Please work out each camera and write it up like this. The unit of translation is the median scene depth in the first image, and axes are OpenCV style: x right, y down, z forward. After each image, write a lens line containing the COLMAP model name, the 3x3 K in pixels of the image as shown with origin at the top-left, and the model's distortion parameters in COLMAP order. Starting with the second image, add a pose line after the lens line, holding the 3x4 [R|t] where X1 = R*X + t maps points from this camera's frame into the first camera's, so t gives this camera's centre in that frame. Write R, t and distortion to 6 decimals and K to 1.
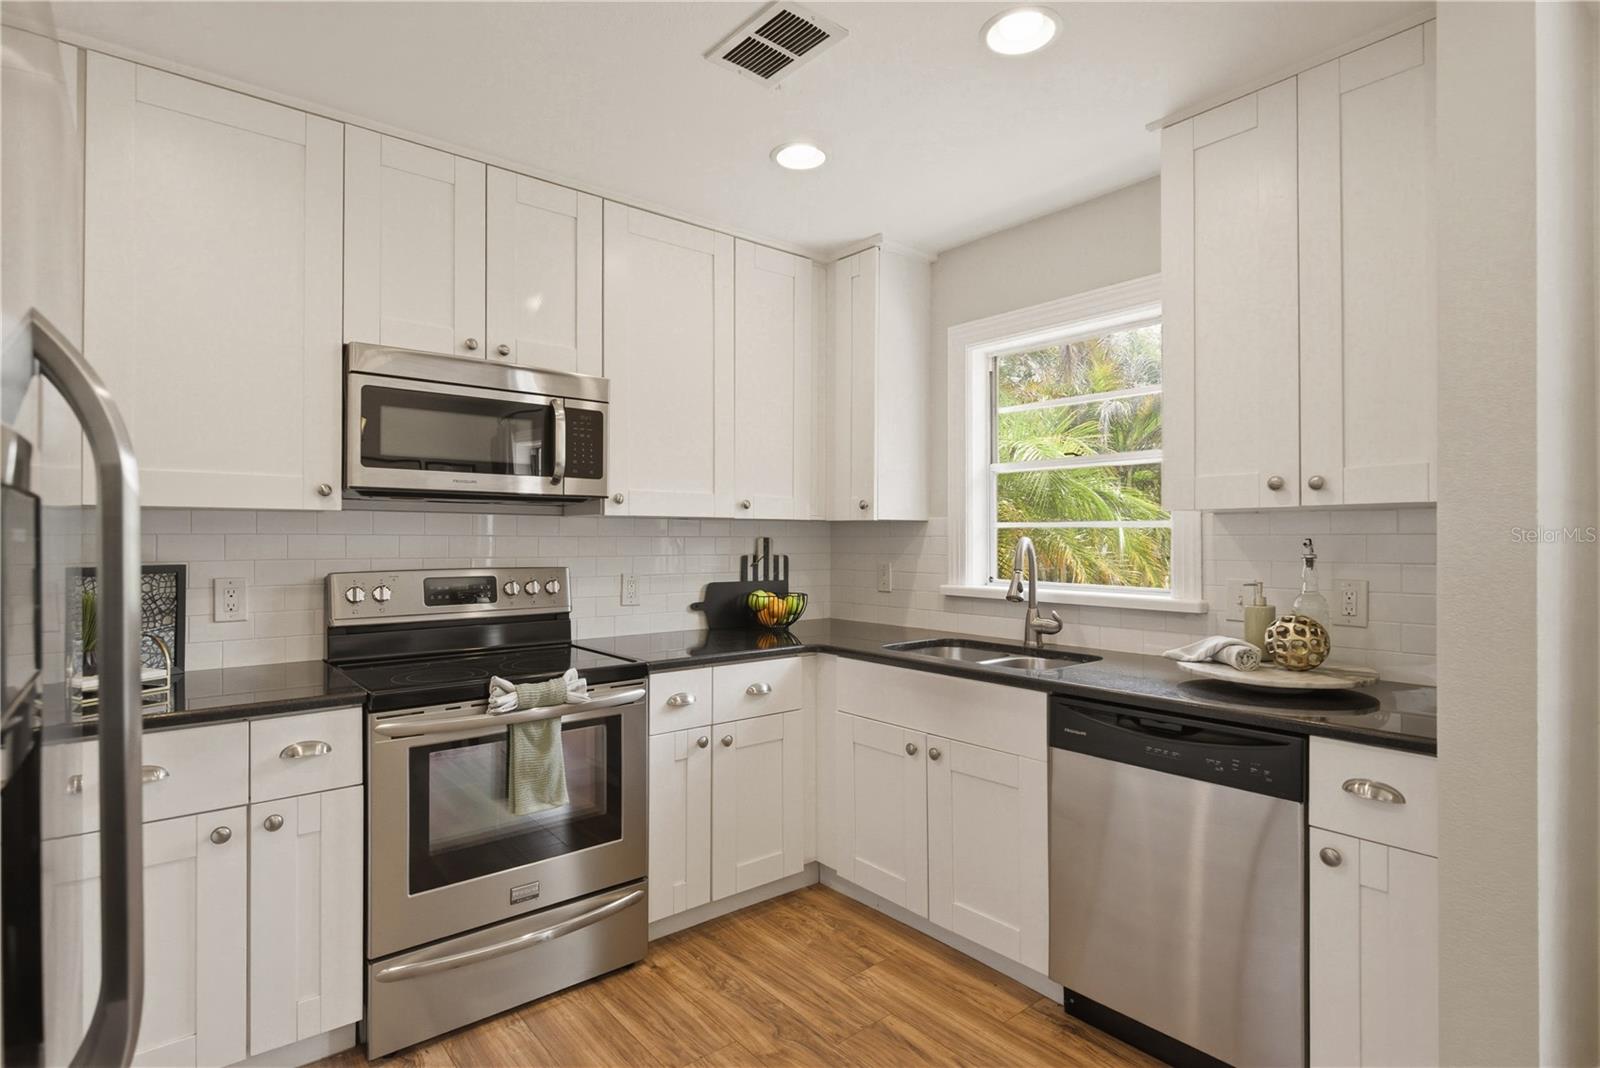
lens RADIAL K [[798.3, 0, 801.2], [0, 798.3, 531.3], [0, 0, 1]] dist [0.004815, -0.003651]
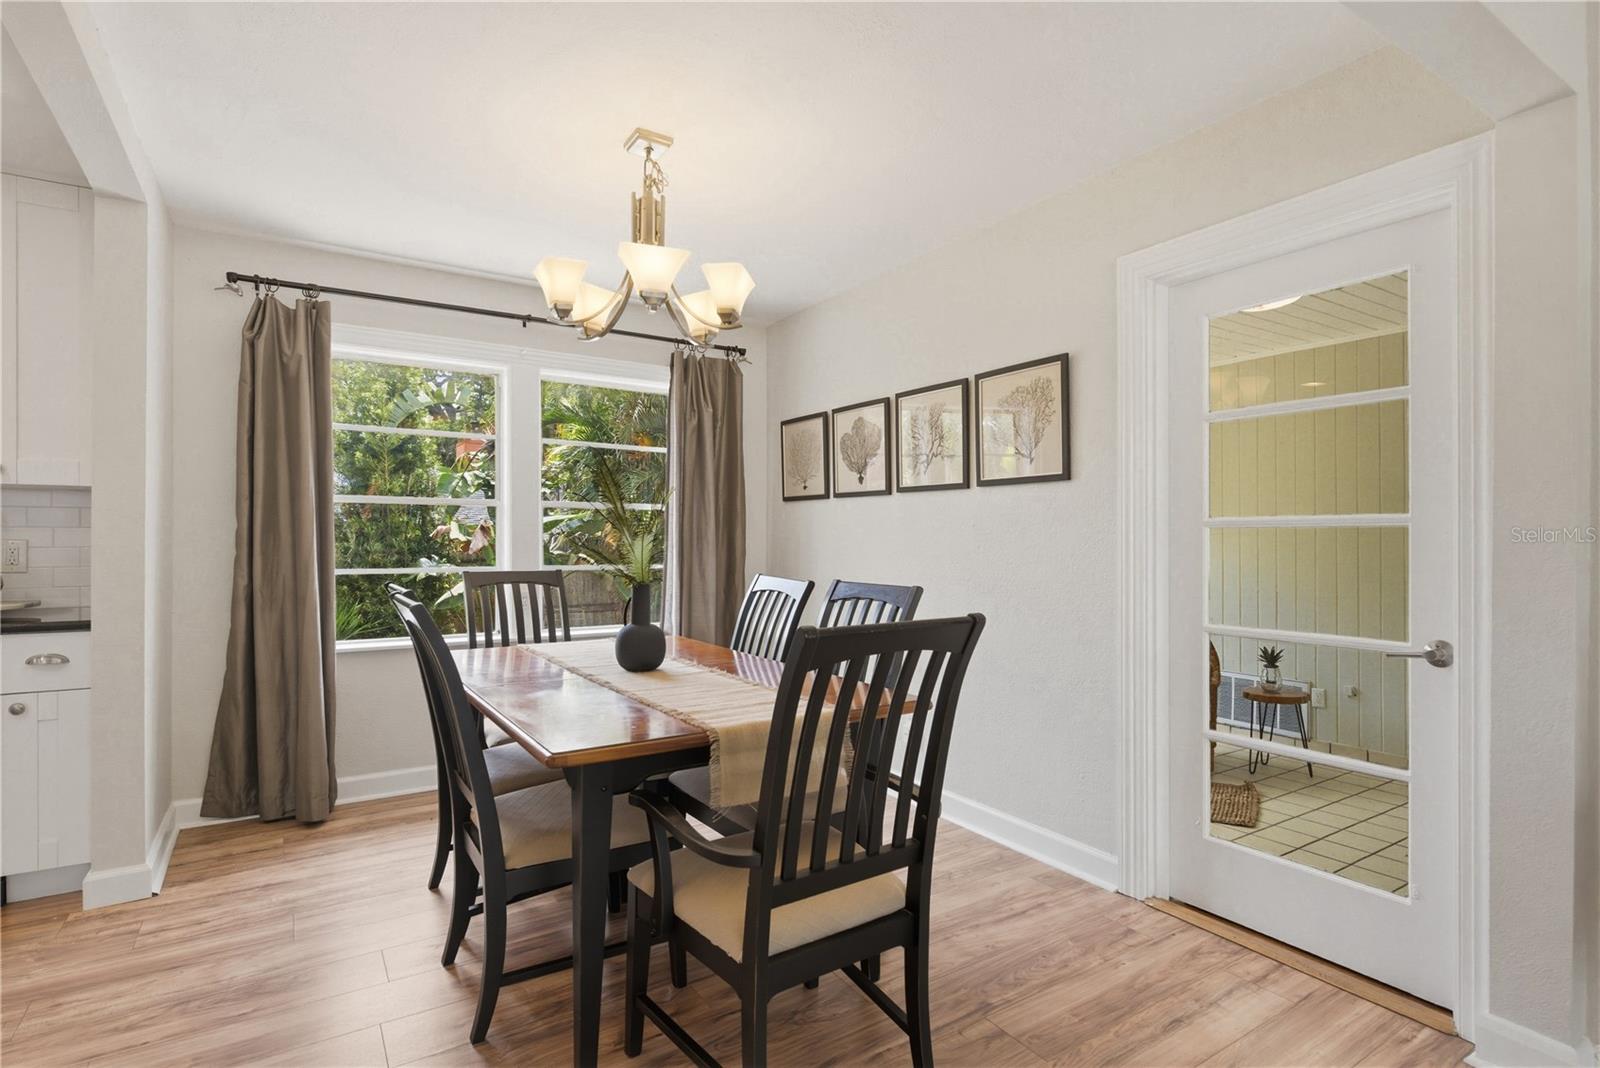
lens RADIAL K [[798.3, 0, 796.6], [0, 798.3, 541.5], [0, 0, 1]] dist [0.004815, -0.003651]
pose [[0.130585, -0.003136, 0.991432, -0.445285], [-0.014067, 0.999888, 0.005015, 0.034196], [-0.991337, -0.014601, 0.130527, -0.459615]]
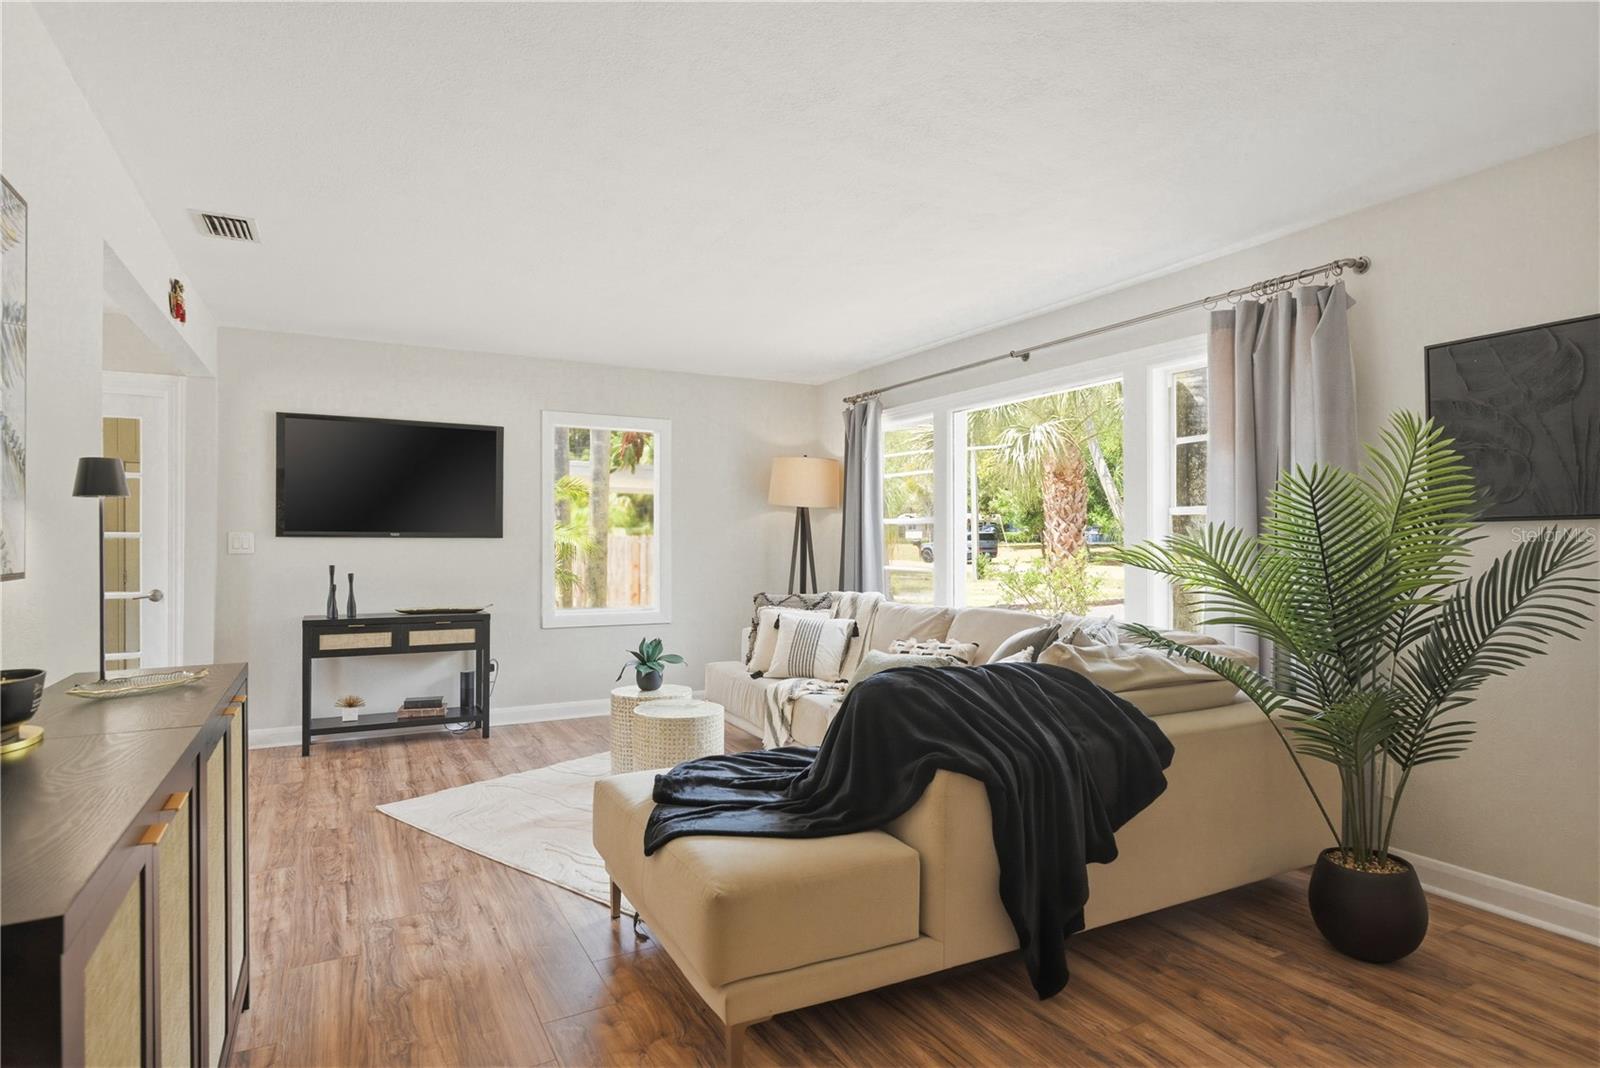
lens RADIAL K [[867.2, 0, 798.5], [0, 867.2, 536.5], [0, 0, 1]] dist [0.004489, -0.004171]
pose [[-0.978574, -0.005707, 0.205814, -1.368665], [-0.009023, 0.999844, -0.015178, 0.026372], [-0.205696, -0.016710, -0.978473, 0.604887]]
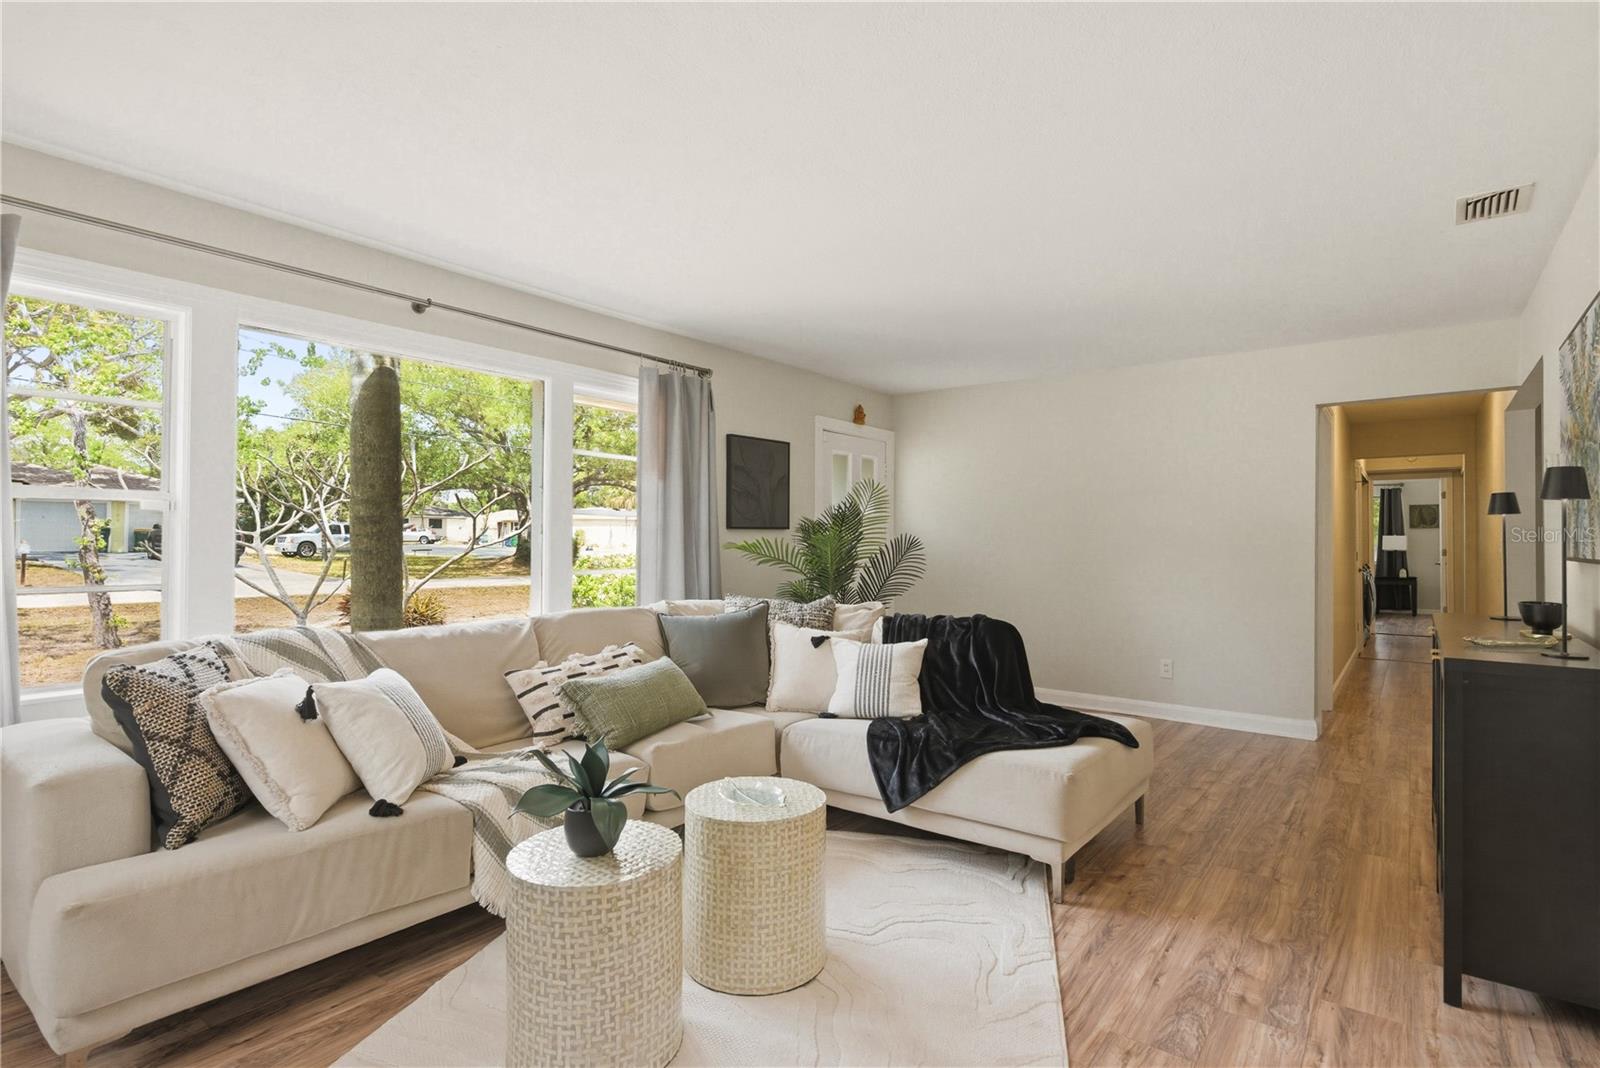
lens RADIAL K [[798.3, 0, 794.7], [0, 798.3, 551.5], [0, 0, 1]] dist [0.004815, -0.003651]
pose [[0.213616, 0.003914, -0.976910, 0.026341], [0.010582, 0.999924, 0.006320, 0.023769], [0.976860, -0.011688, 0.213559, -0.985934]]
